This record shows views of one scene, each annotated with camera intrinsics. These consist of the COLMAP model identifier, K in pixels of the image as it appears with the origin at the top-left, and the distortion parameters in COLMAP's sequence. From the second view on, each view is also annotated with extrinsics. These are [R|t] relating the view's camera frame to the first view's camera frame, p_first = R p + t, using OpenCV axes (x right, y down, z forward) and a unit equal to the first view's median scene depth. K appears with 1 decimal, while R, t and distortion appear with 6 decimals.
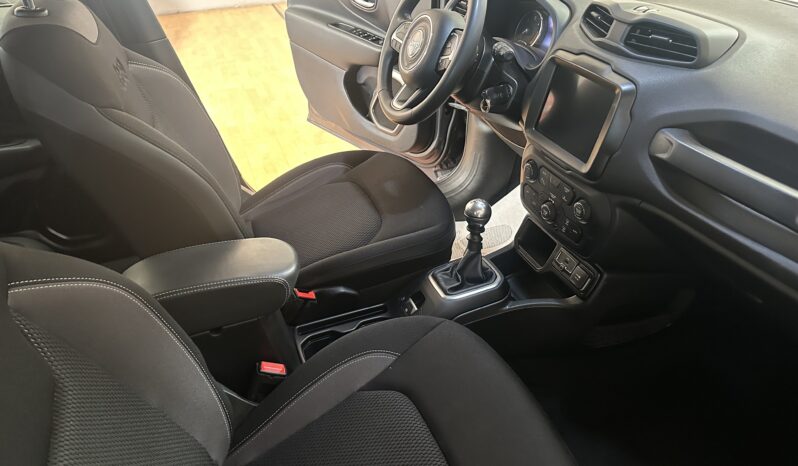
lens RADIAL K [[564.6, 0, 399.0], [0, 564.6, 233.0], [0, 0, 1]] dist [0.098869, -0.153020]
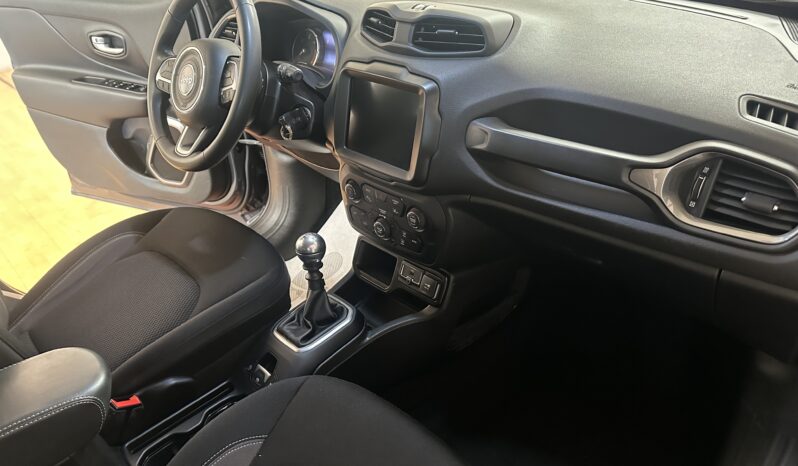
lens RADIAL K [[564.6, 0, 399.0], [0, 564.6, 233.0], [0, 0, 1]] dist [0.098869, -0.153020]
pose [[0.913755, -0.245235, 0.323900, -0.017613], [0.261680, 0.965126, -0.007500, -0.015019], [-0.310765, 0.091611, 0.946062, 0.097391]]
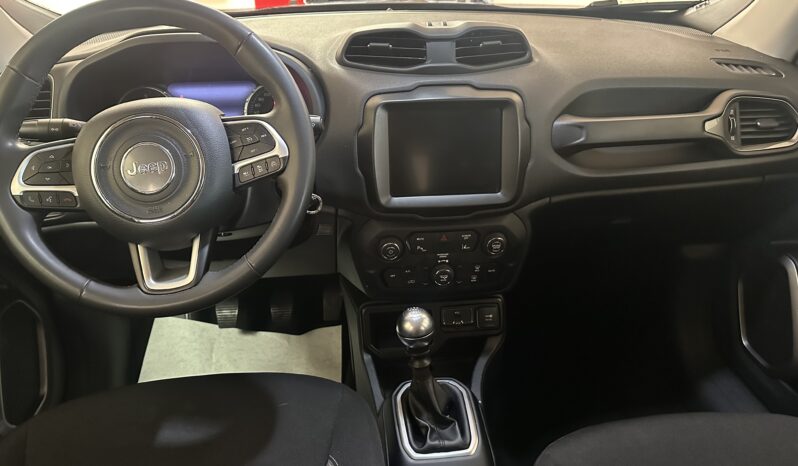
lens RADIAL K [[564.6, 0, 399.0], [0, 564.6, 233.0], [0, 0, 1]] dist [0.098869, -0.153020]
pose [[0.246576, -0.430444, 0.868284, -0.420150], [0.527581, 0.811172, 0.252308, -0.315669], [-0.812932, 0.395877, 0.427110, 0.656547]]
